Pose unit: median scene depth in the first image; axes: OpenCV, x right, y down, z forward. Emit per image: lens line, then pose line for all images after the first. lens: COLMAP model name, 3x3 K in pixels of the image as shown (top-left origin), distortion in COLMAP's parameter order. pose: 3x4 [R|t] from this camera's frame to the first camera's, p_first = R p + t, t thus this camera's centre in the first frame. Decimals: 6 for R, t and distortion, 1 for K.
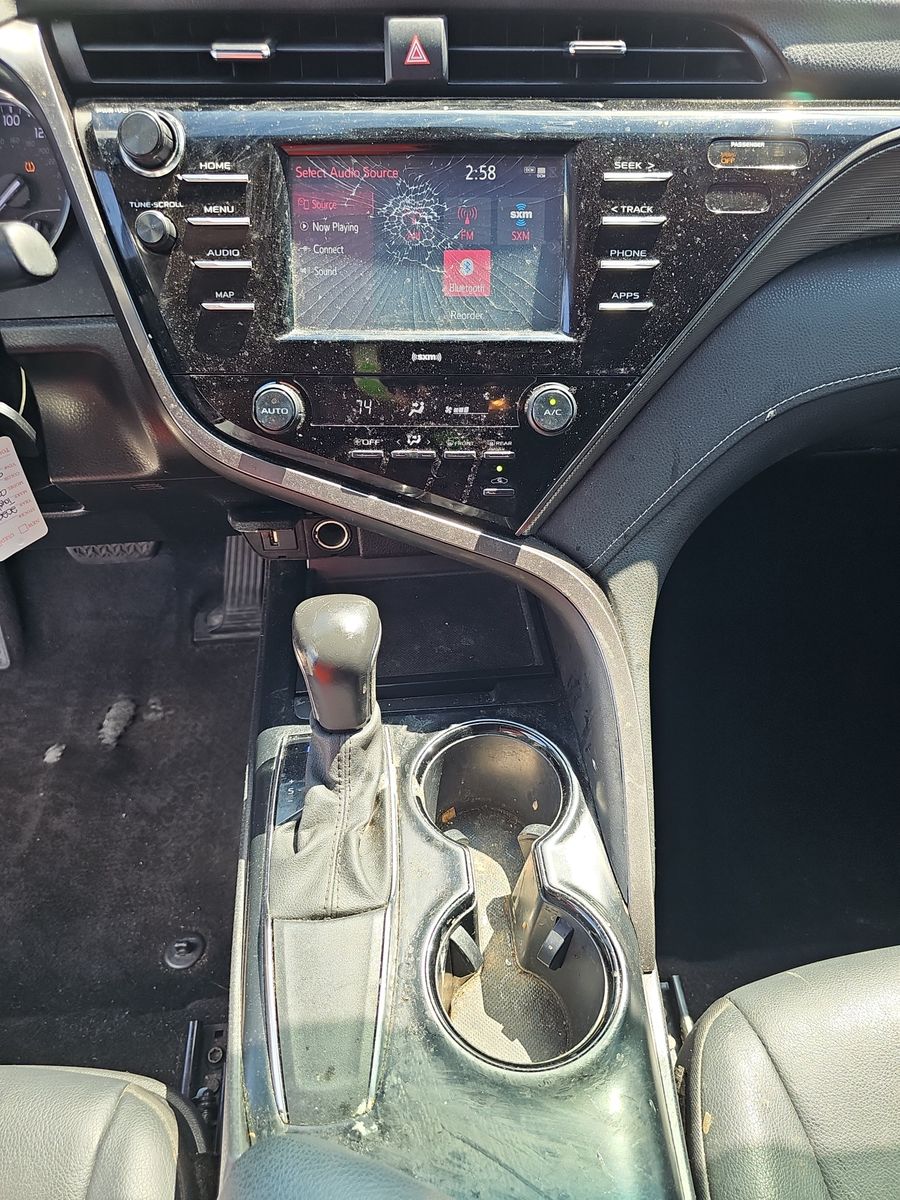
lens RADIAL K [[785.0, 0, 450.1], [0, 785.0, 598.2], [0, 0, 1]] dist [0.011010, -0.009926]
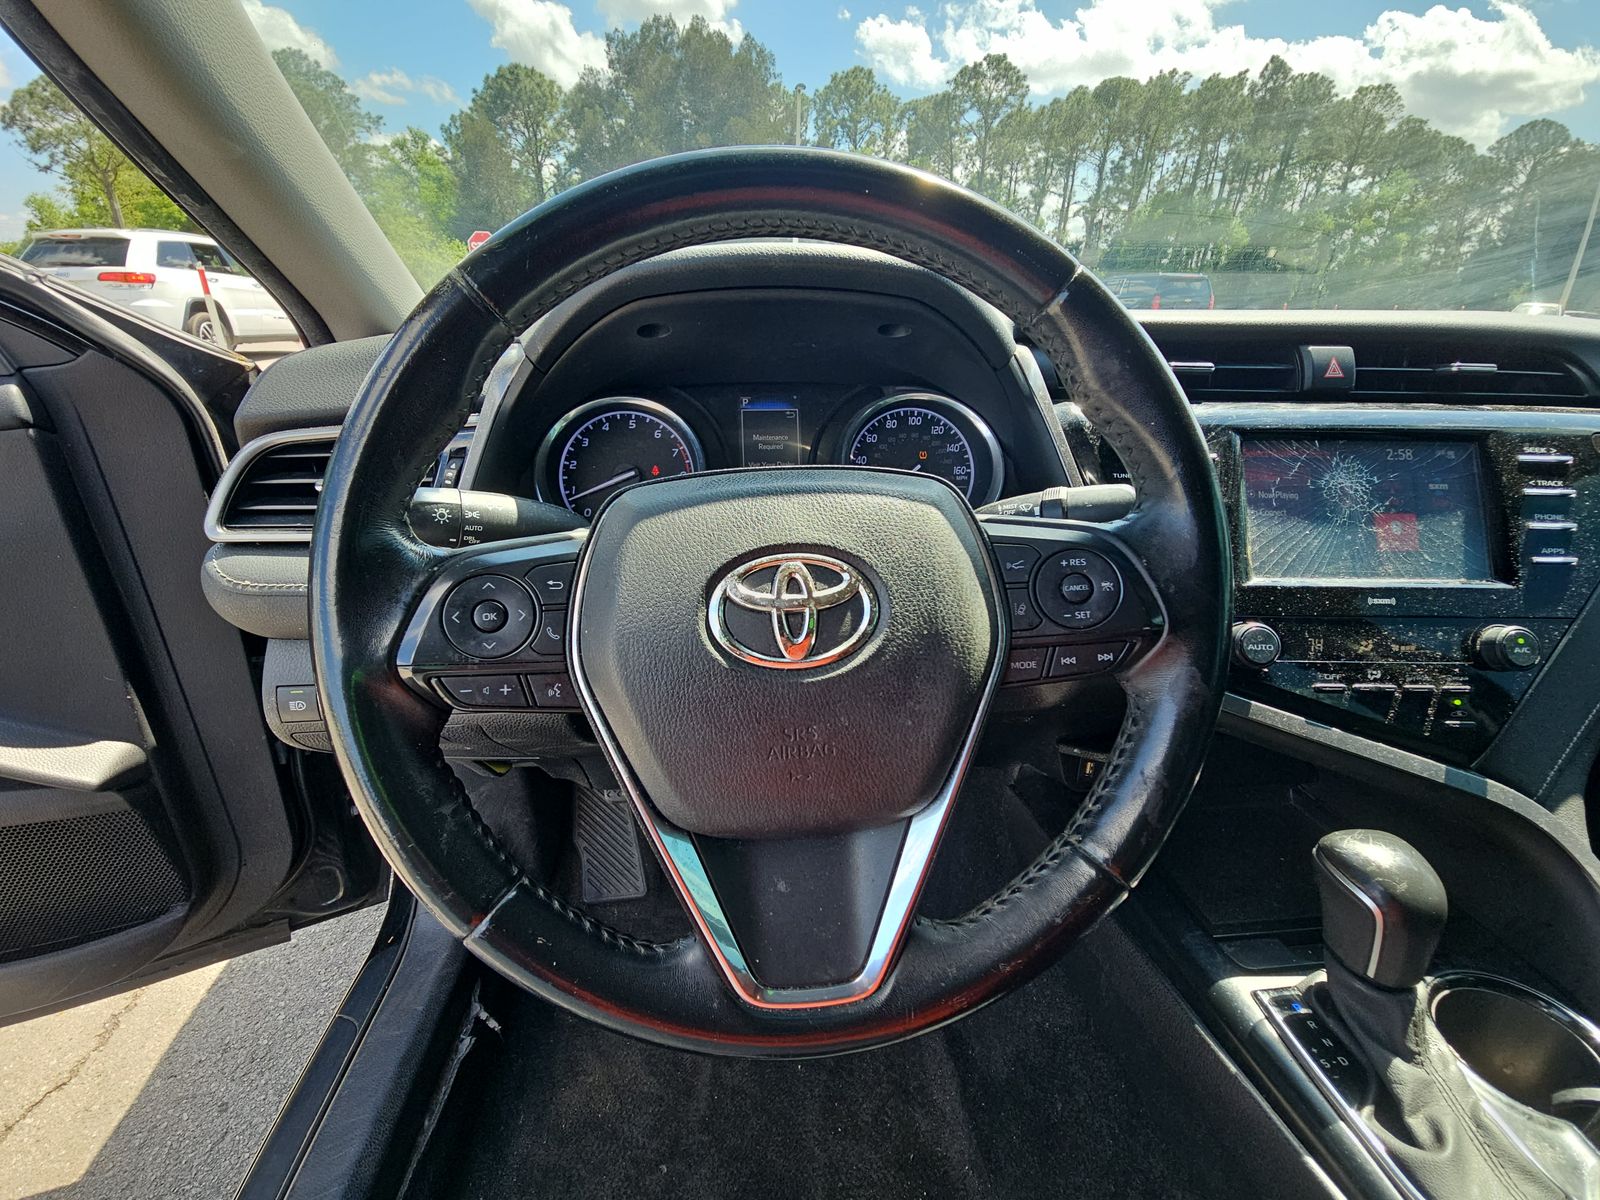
lens RADIAL K [[647.0, 0, 798.1], [0, 647.0, 601.2], [0, 0, 1]] dist [-0.000710, -0.000195]
pose [[0.999944, 0.008711, 0.006023, -0.855043], [-0.006277, 0.945560, -0.325388, -0.005990], [-0.008530, 0.325332, 0.945561, 0.148765]]
